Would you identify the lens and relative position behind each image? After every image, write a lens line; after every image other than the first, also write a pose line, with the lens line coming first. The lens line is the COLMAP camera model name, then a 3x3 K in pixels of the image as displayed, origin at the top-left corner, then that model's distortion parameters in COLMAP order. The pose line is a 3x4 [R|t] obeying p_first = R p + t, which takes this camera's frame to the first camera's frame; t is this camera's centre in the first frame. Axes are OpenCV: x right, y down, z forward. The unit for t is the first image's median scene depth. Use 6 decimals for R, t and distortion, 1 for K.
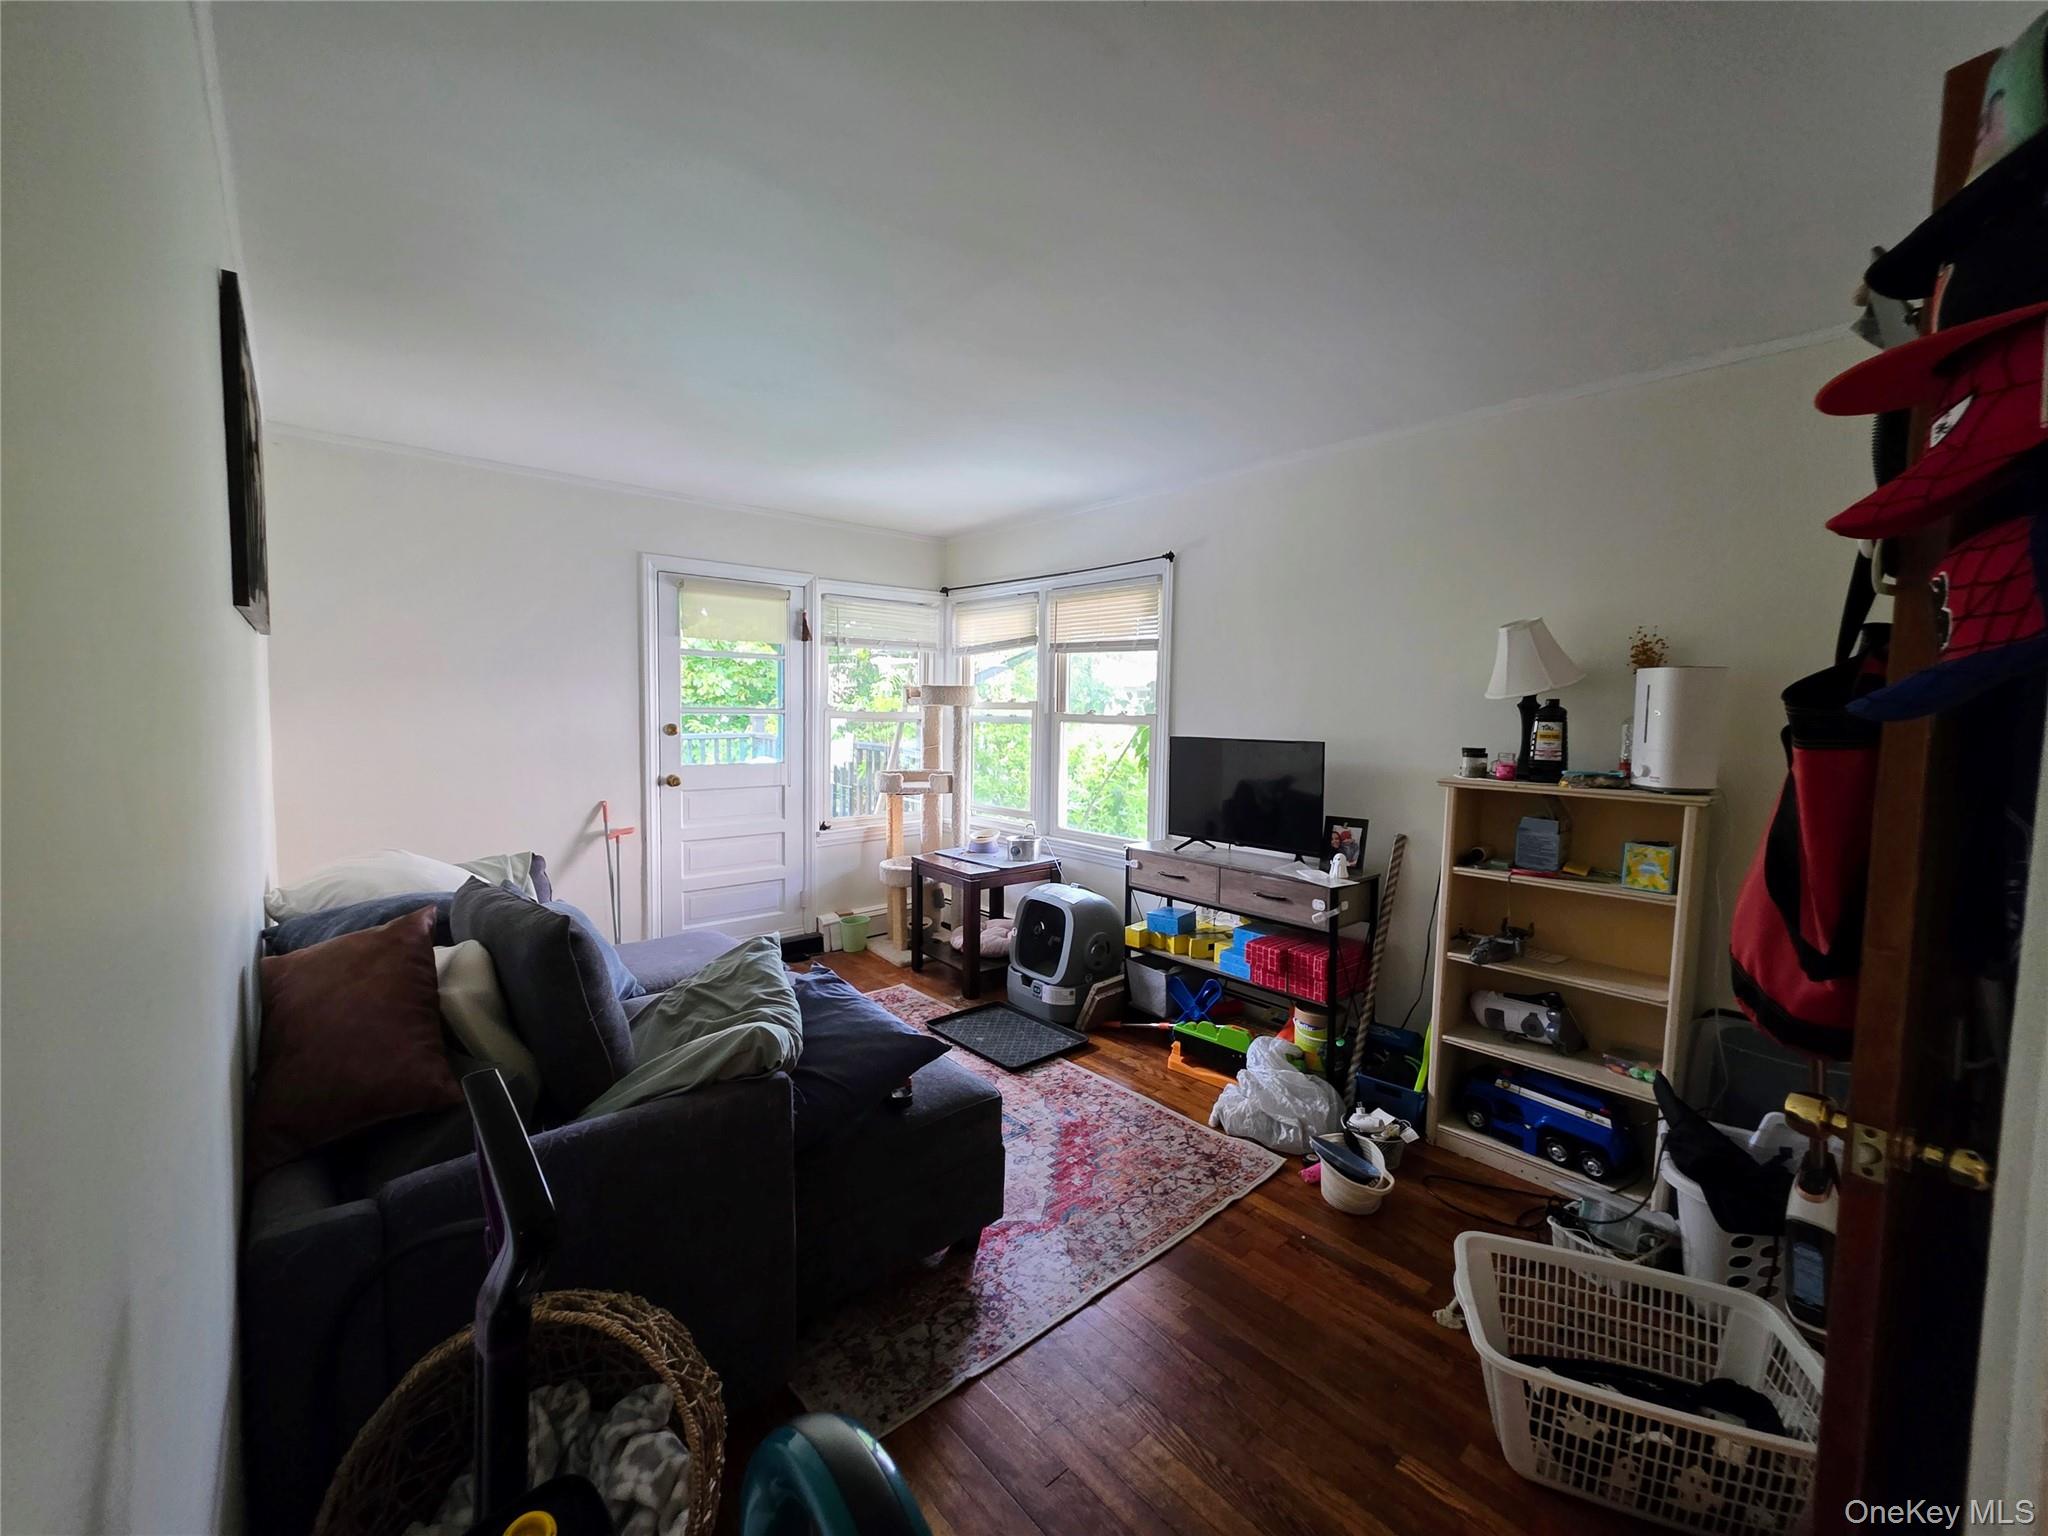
lens RADIAL K [[820.0, 0, 1034.2], [0, 820.0, 766.7], [0, 0, 1]] dist [0.001481, 0.000537]
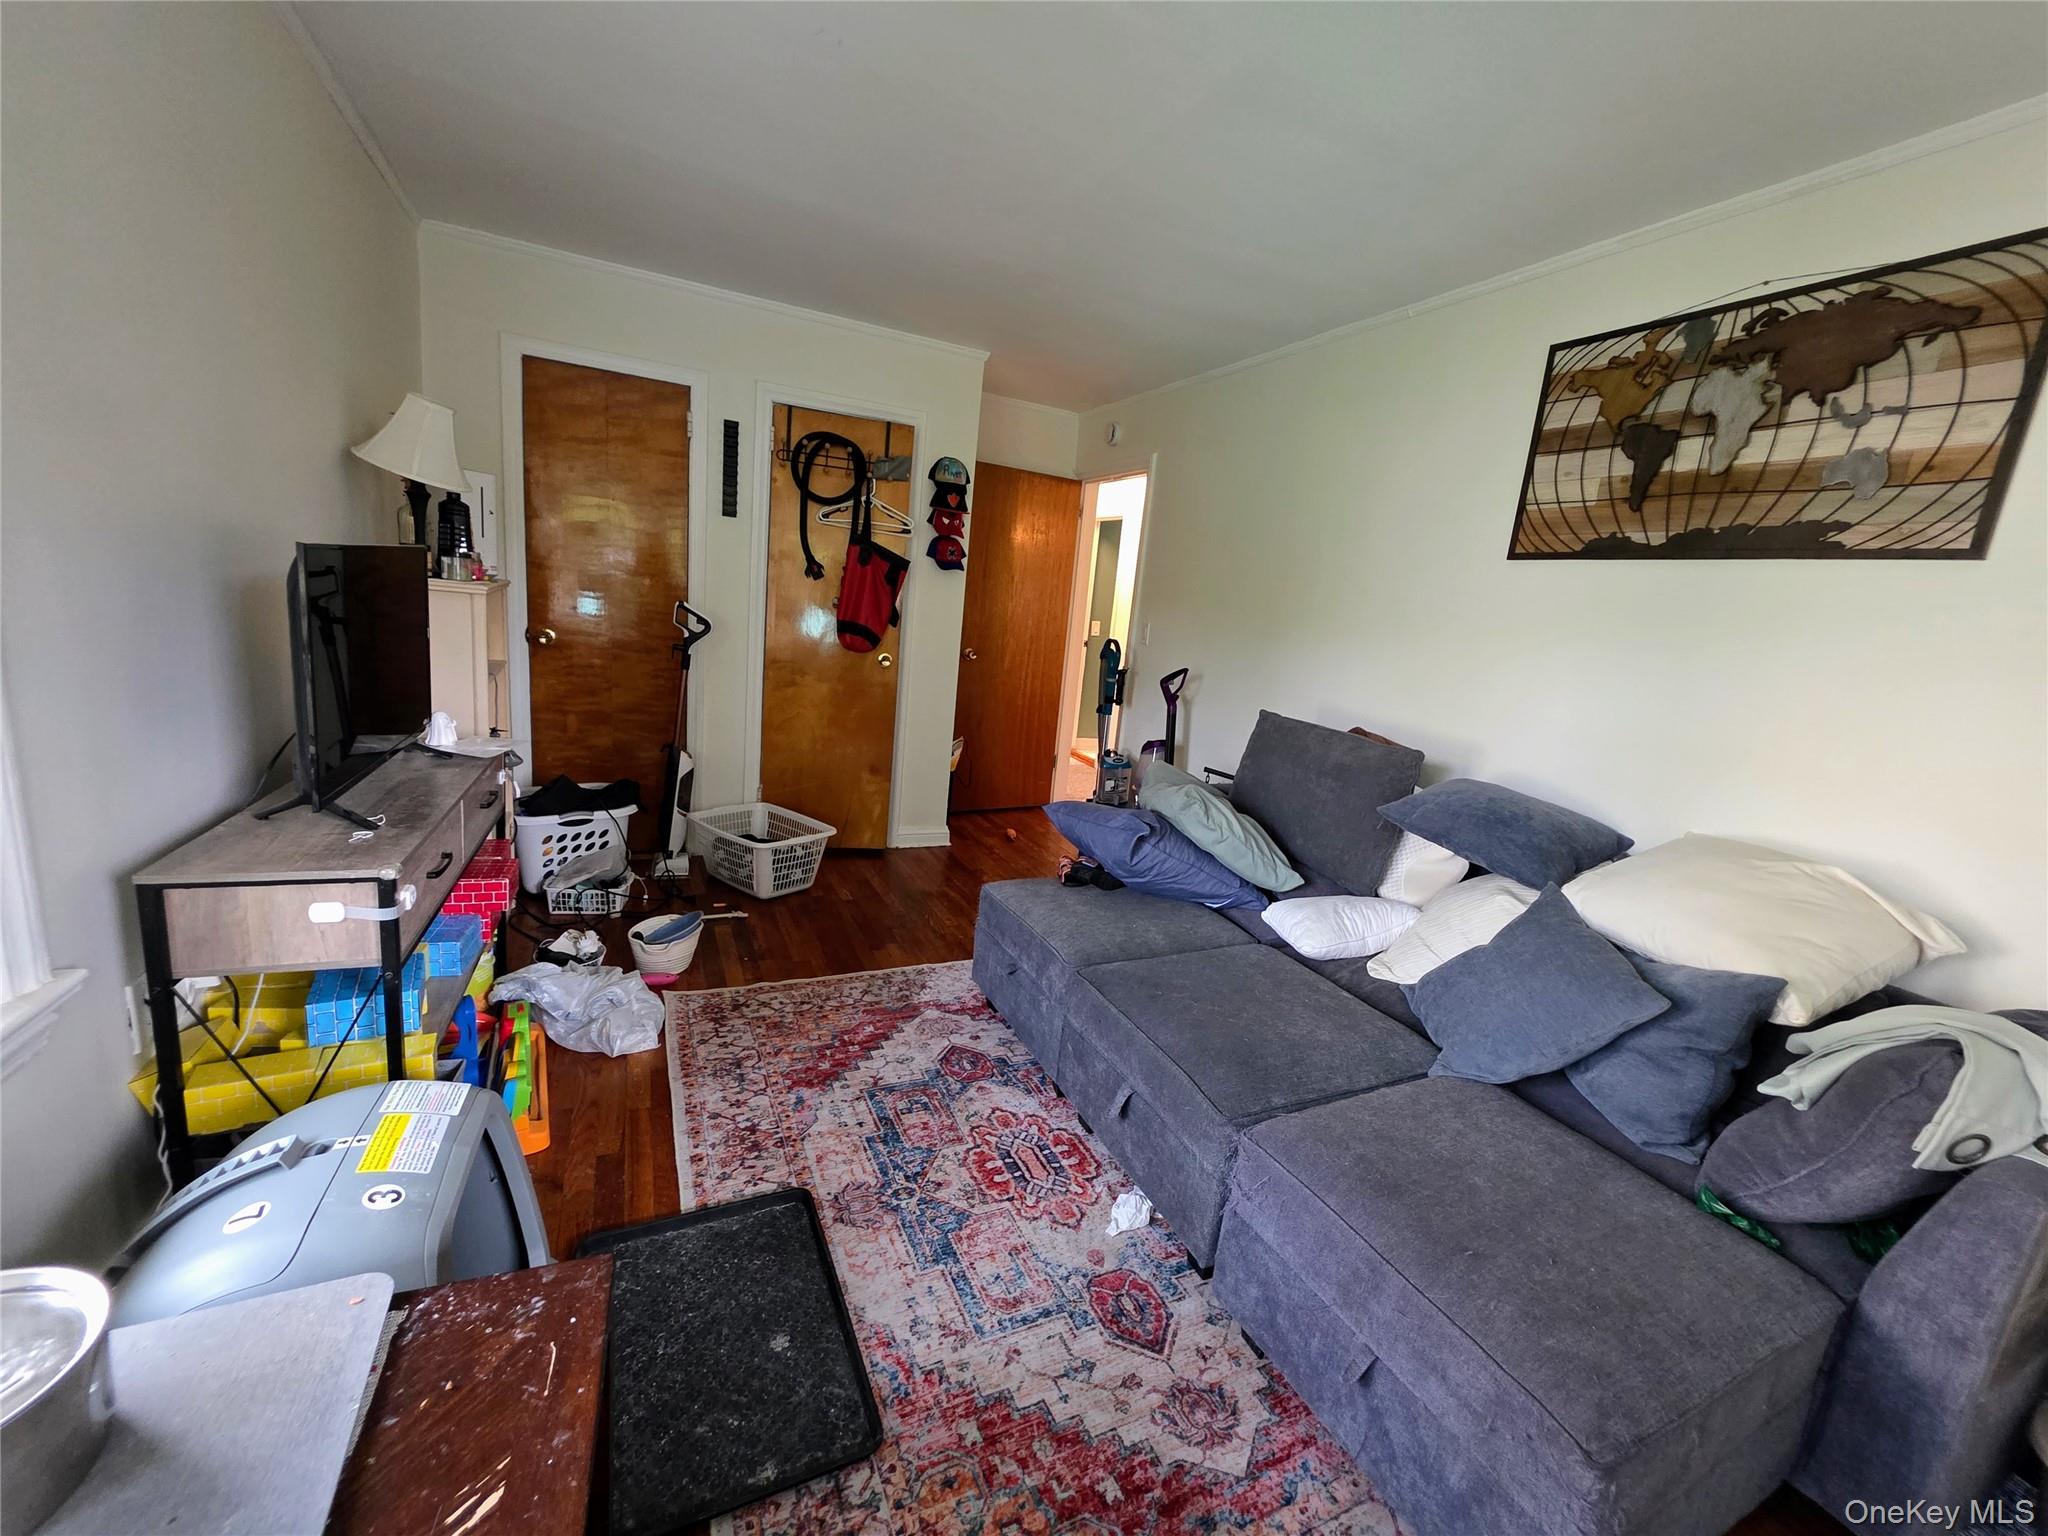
lens RADIAL K [[820.0, 0, 1034.2], [0, 820.0, 766.7], [0, 0, 1]] dist [0.001481, 0.000537]
pose [[-0.953310, -0.165289, 0.252744, -0.320090], [-0.094598, 0.958242, 0.269857, -0.091284], [-0.286795, 0.233348, -0.929138, 1.676906]]
